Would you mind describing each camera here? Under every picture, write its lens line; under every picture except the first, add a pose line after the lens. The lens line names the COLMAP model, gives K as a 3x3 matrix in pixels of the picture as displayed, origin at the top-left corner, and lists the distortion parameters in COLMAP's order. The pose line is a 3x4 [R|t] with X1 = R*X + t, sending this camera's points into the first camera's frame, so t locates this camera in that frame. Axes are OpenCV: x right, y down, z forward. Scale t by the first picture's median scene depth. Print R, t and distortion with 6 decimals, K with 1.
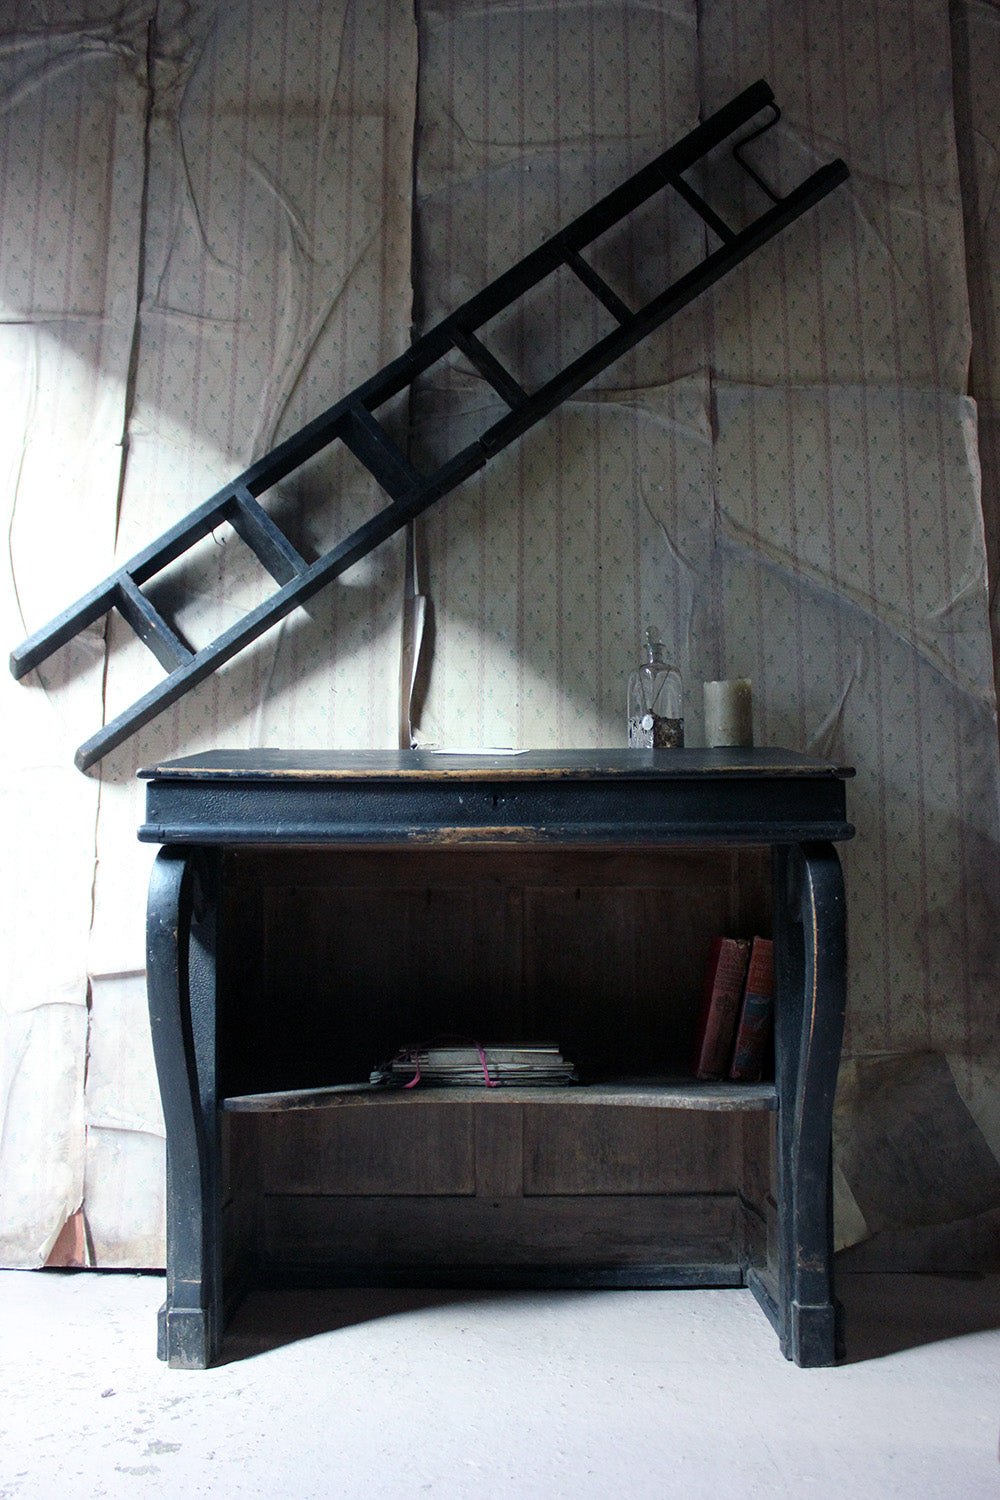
lens RADIAL K [[1261.6, 0, 496.8], [0, 1261.6, 744.9], [0, 0, 1]] dist [-0.164353, 0.147160]
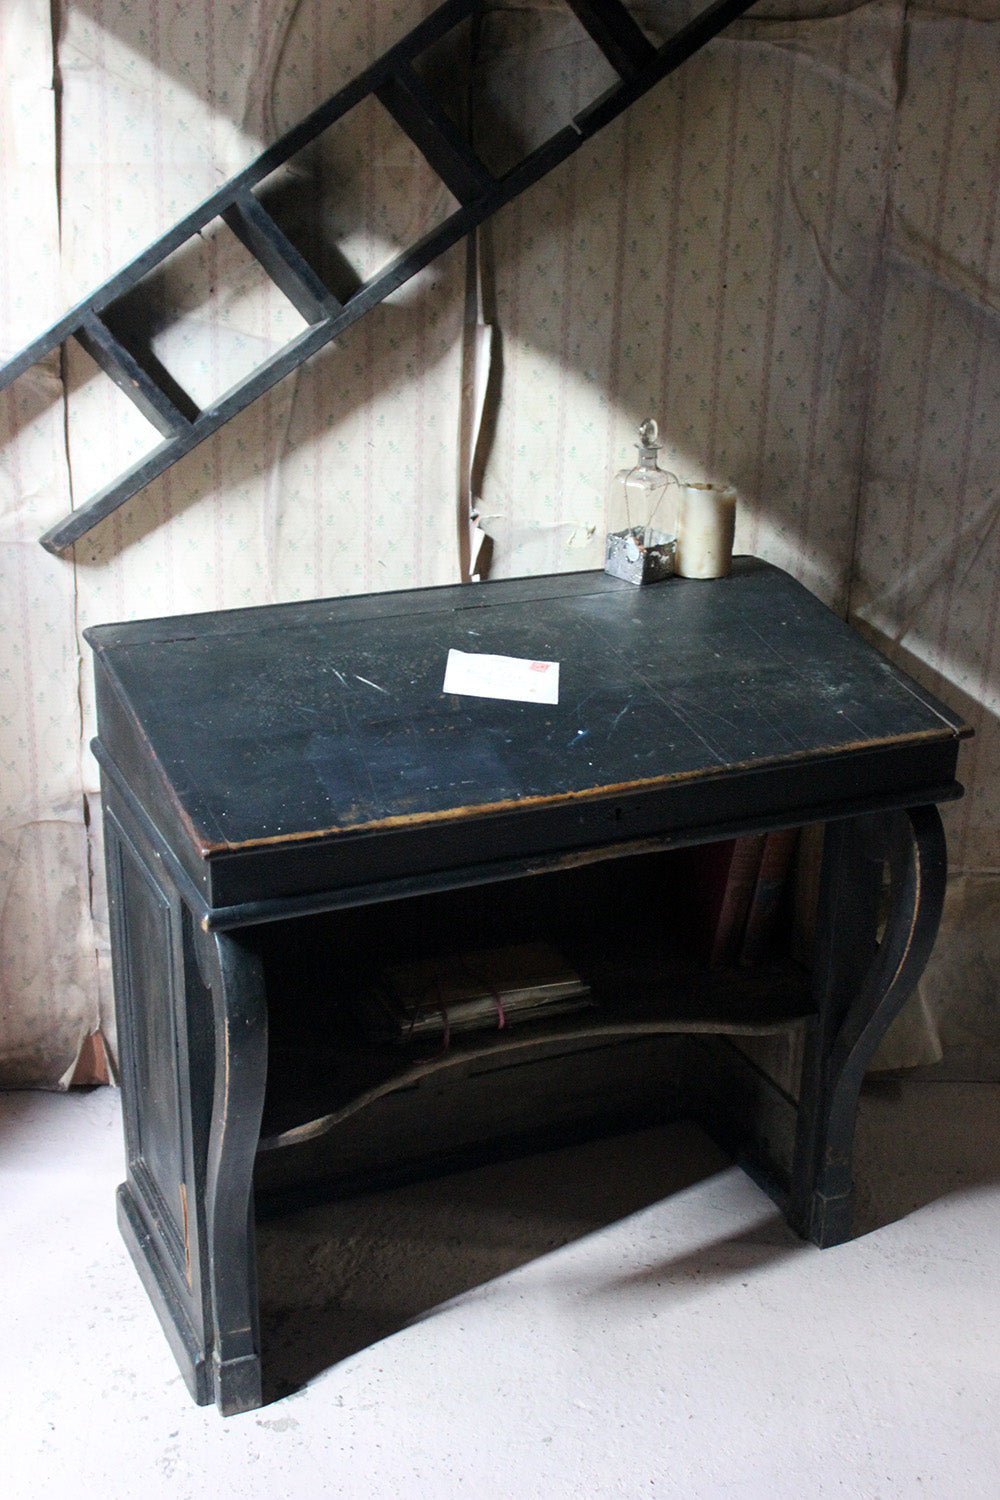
lens RADIAL K [[1861.8, 0, 506.0], [0, 1861.8, 750.4], [0, 0, 1]] dist [-0.083048, 0.119953]
pose [[0.998119, 0.001776, 0.061279, -0.115495], [-0.031994, 0.867740, 0.495987, -0.446997], [-0.052293, -0.497015, 0.866165, -0.087842]]
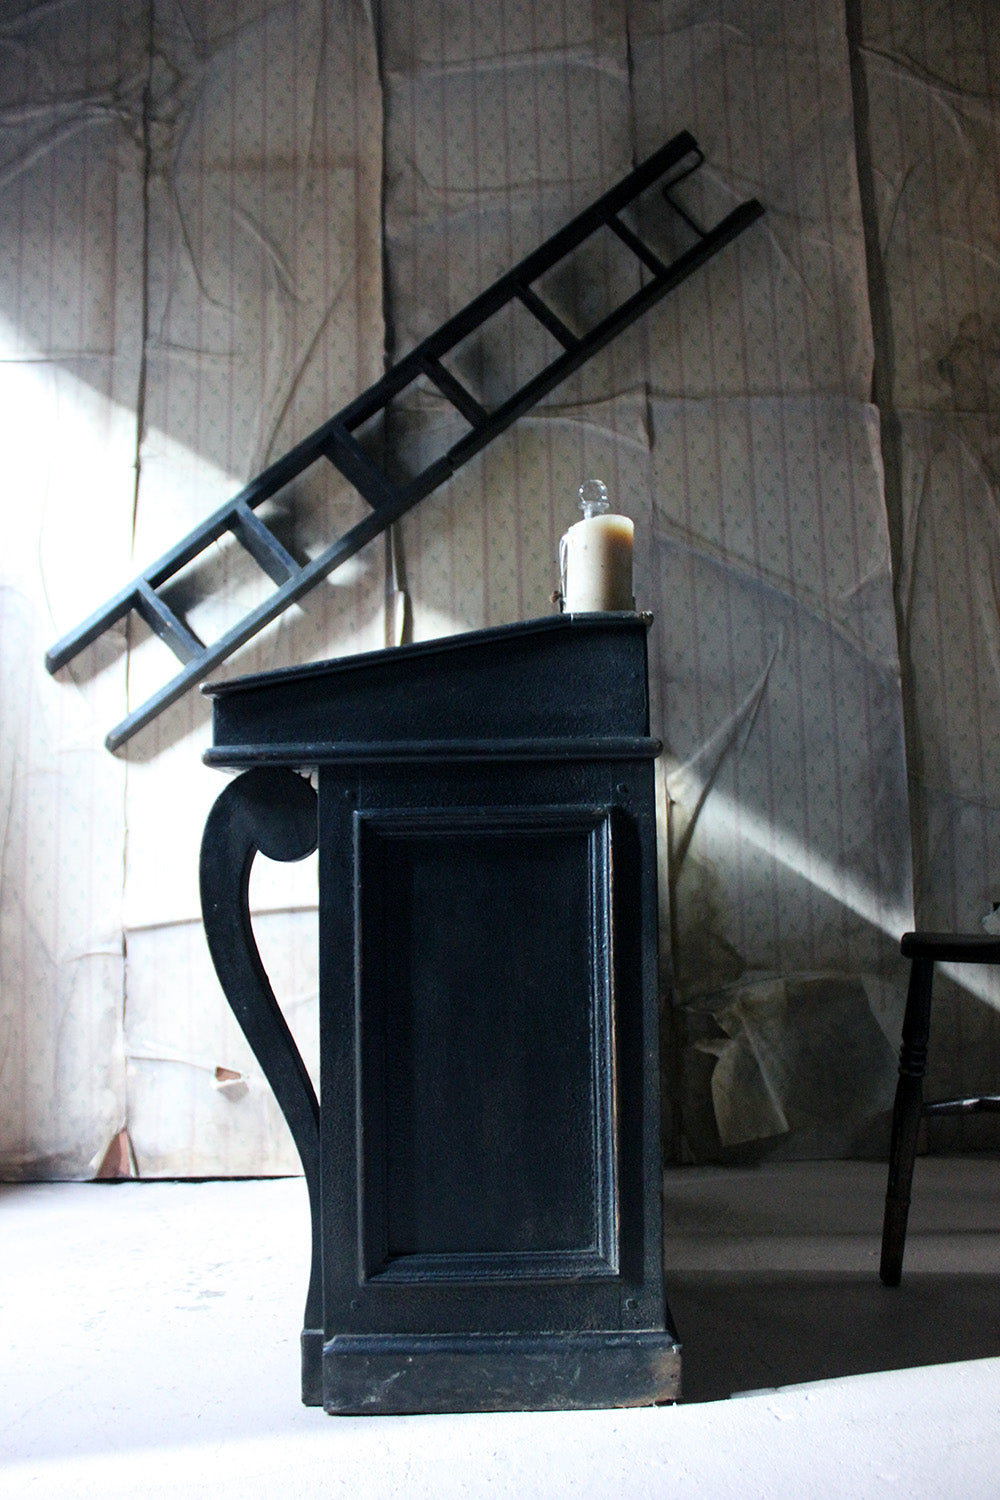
lens RADIAL K [[1234.6, 0, 499.6], [0, 1234.6, 751.3], [0, 0, 1]] dist [-0.171349, 0.152153]
pose [[0.999470, -0.030068, 0.012489, 0.012666], [0.029761, 0.999267, 0.024082, 0.003341], [-0.013204, -0.023698, 0.999632, -0.131617]]
